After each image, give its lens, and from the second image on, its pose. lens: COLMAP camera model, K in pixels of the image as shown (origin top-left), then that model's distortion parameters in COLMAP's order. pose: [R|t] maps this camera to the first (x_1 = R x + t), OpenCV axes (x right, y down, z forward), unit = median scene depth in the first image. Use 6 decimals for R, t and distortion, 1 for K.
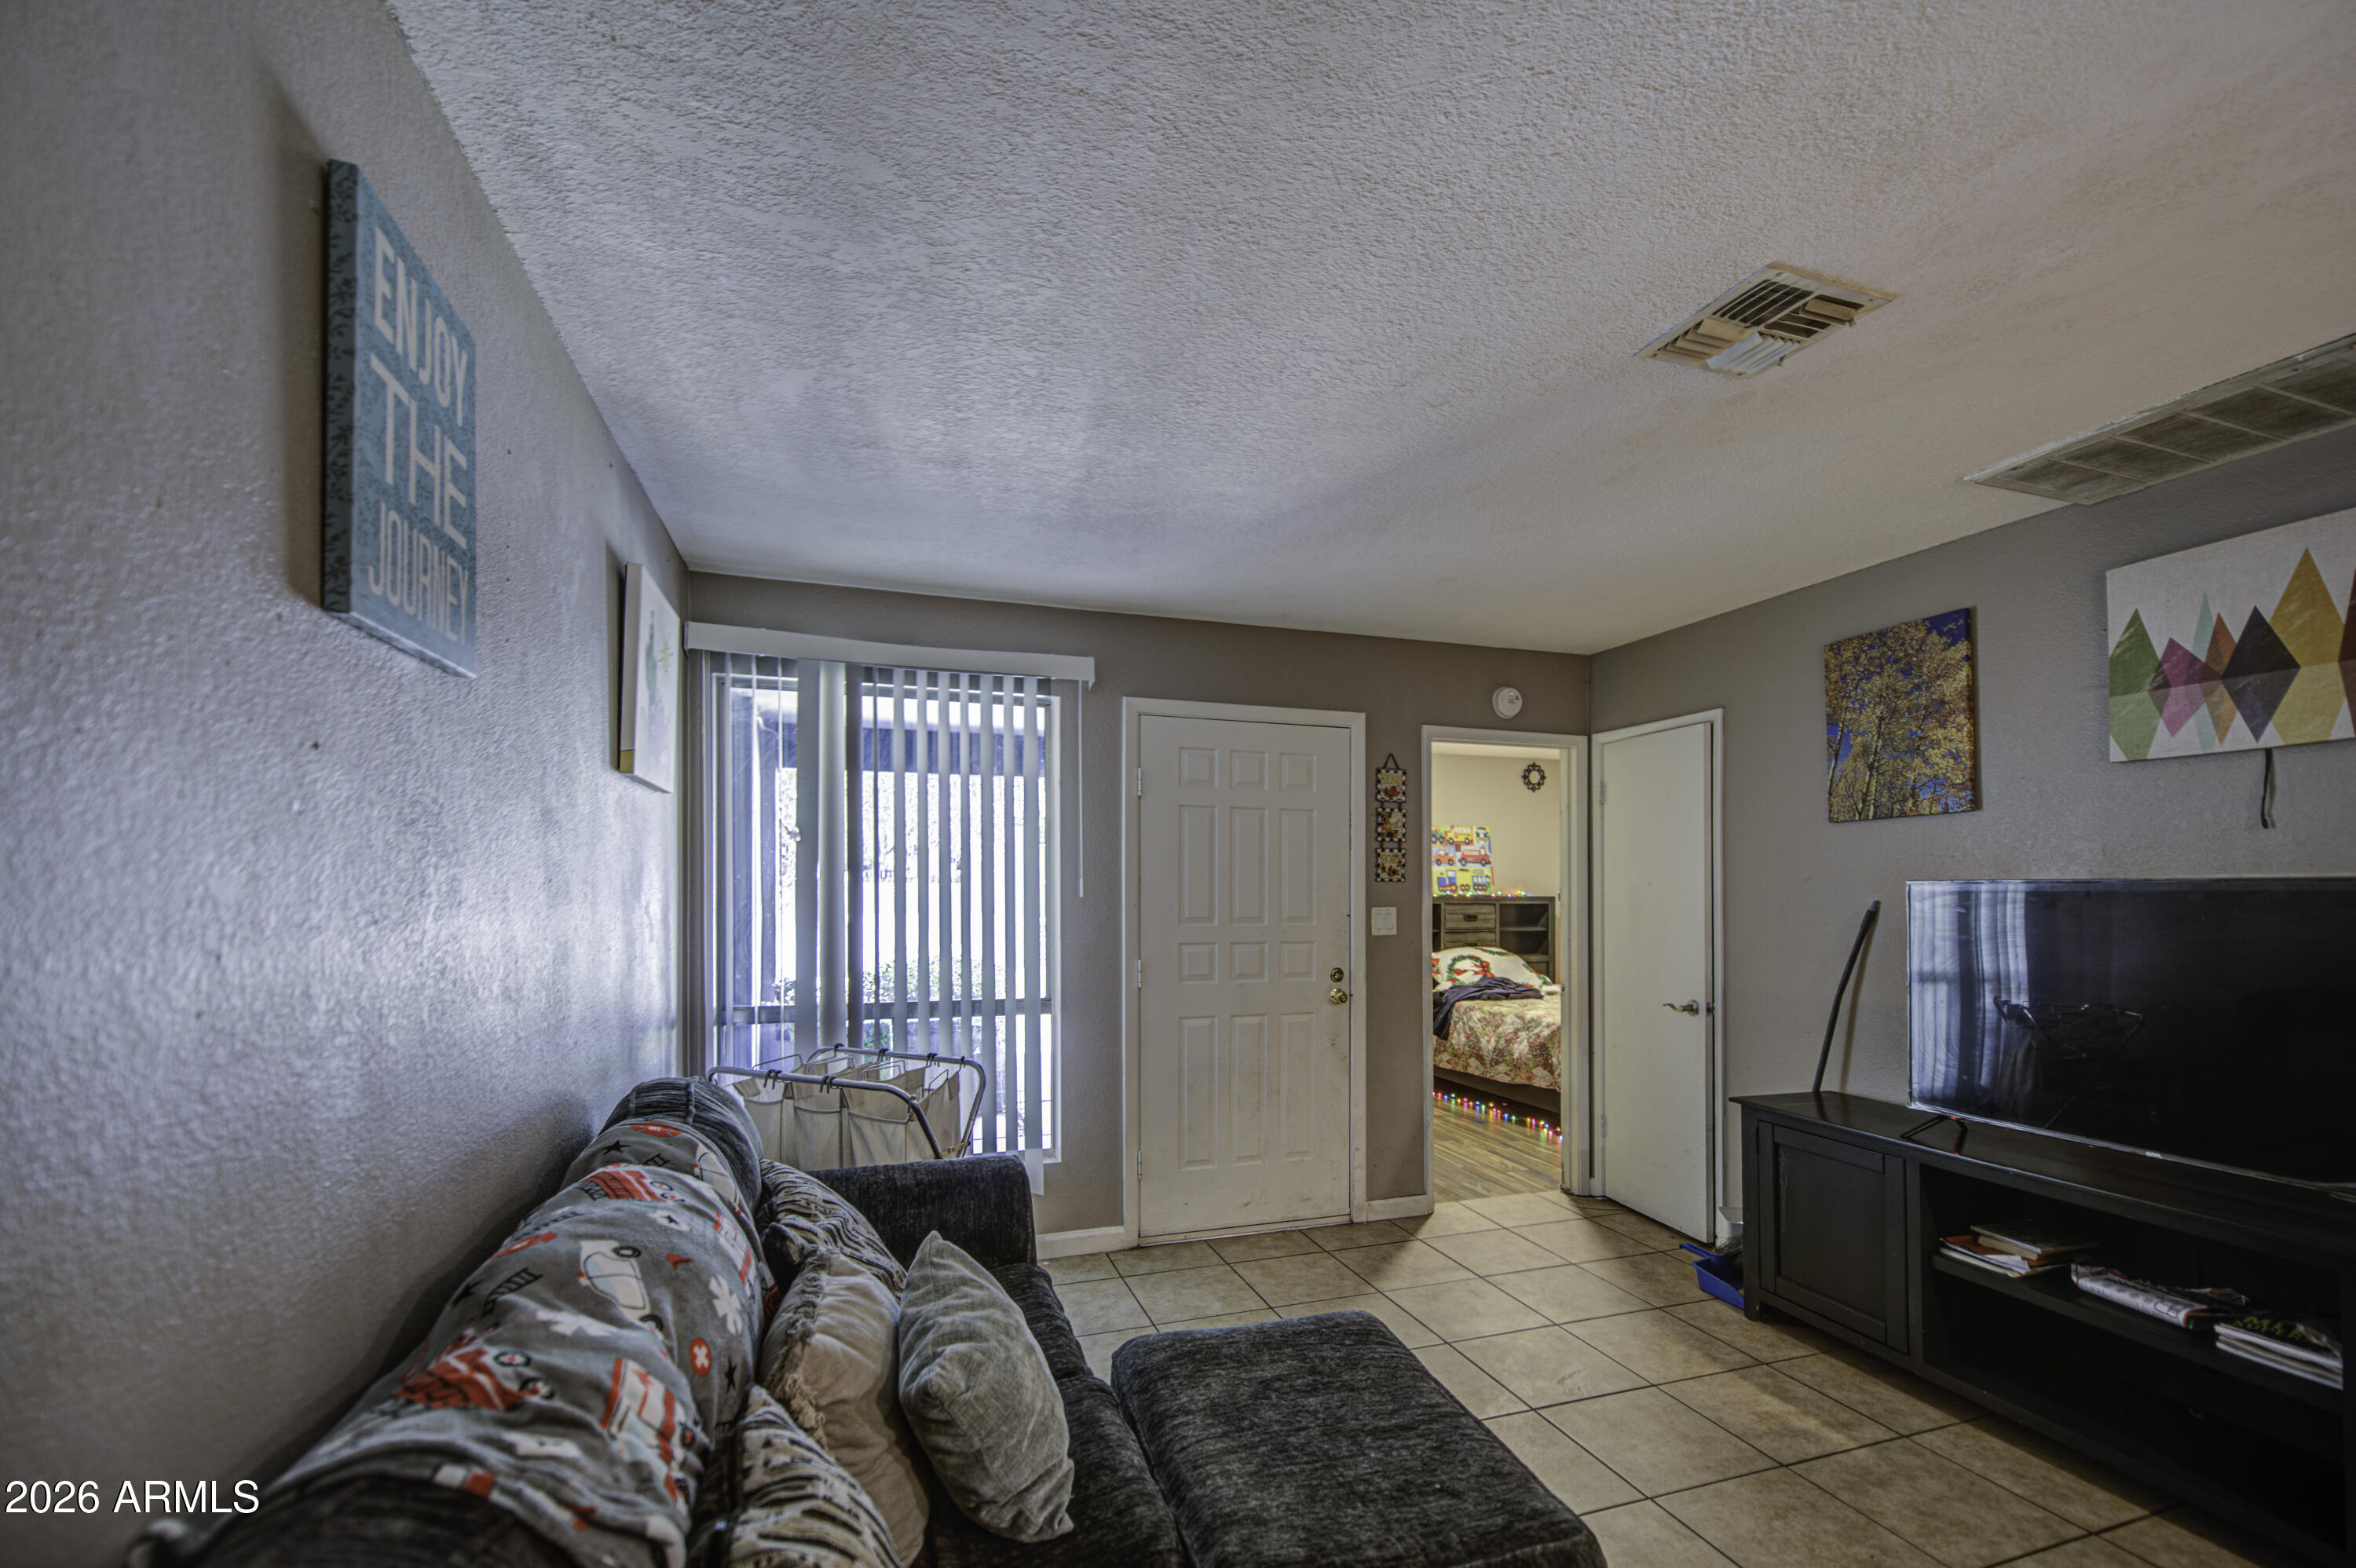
lens RADIAL K [[975.7, 0, 1193.1], [0, 975.7, 867.4], [0, 0, 1]] dist [-0.000245, -0.000824]
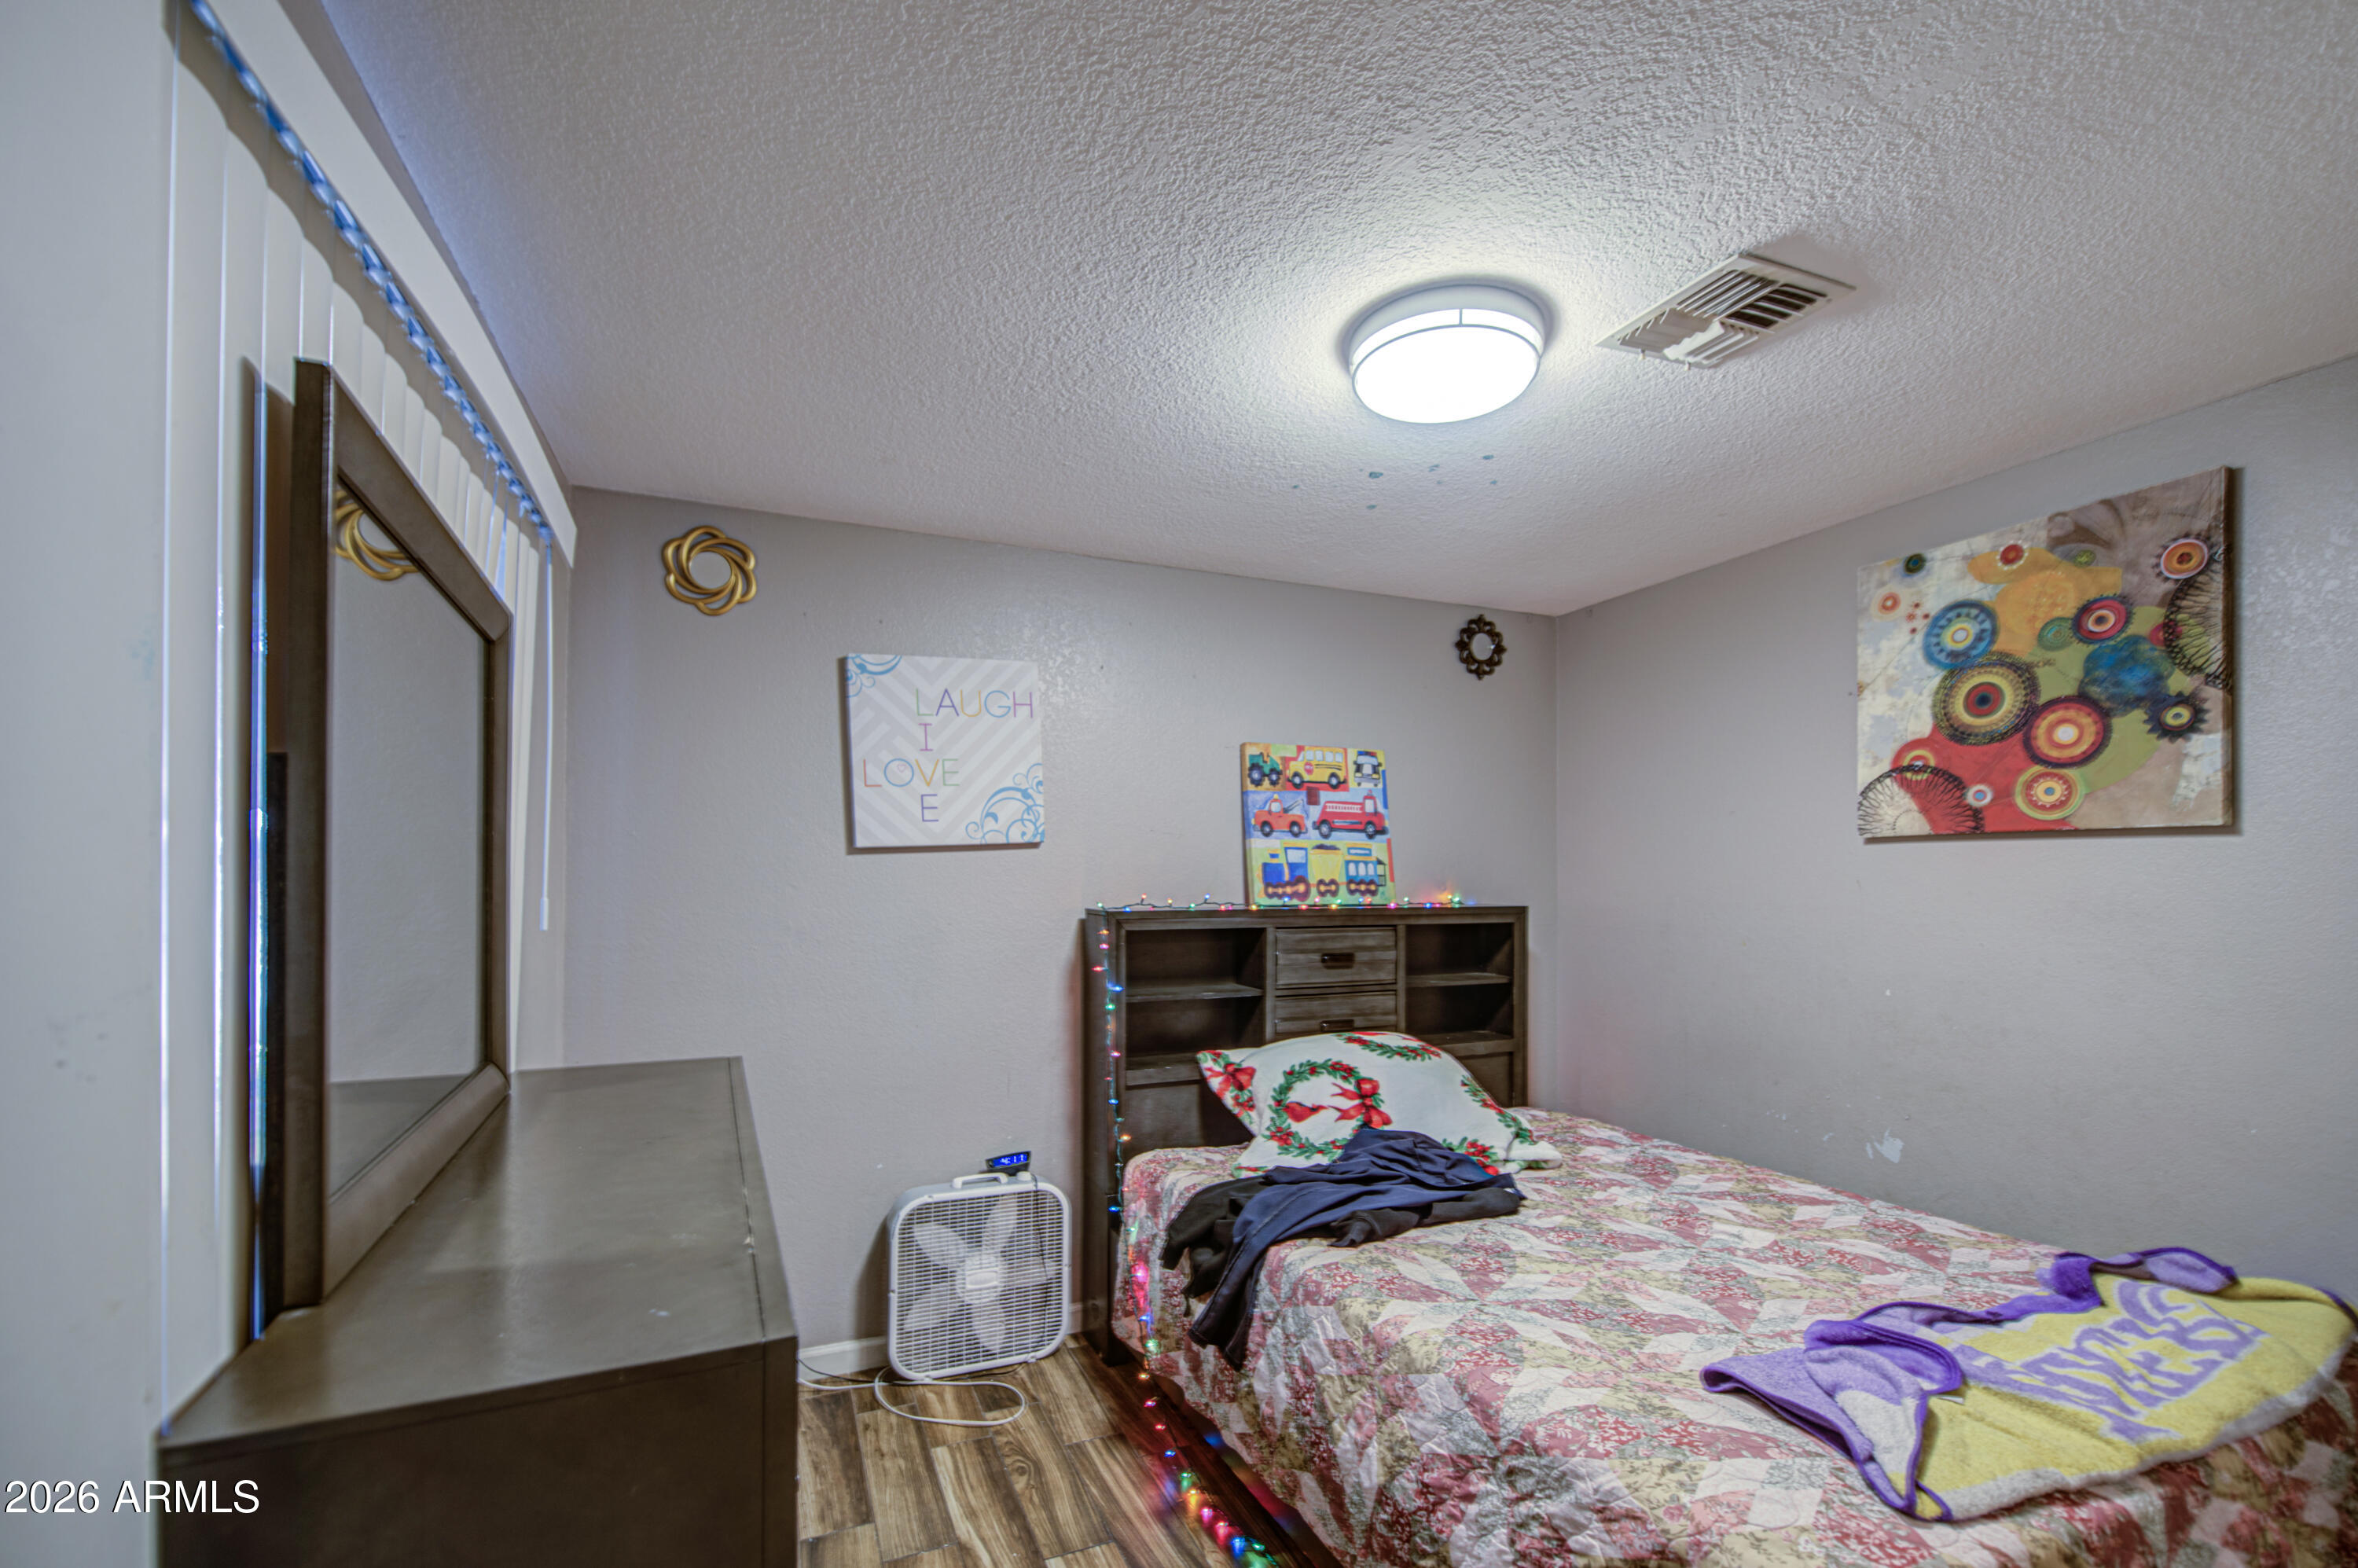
lens RADIAL K [[1070.3, 0, 1166.8], [0, 1070.3, 868.8], [0, 0, 1]] dist [0.000059, -0.000002]
pose [[0.996745, 0.000210, 0.080623, 0.170207], [-0.001086, 0.999941, 0.010818, 0.007341], [-0.080616, -0.010870, 0.996686, 0.536051]]
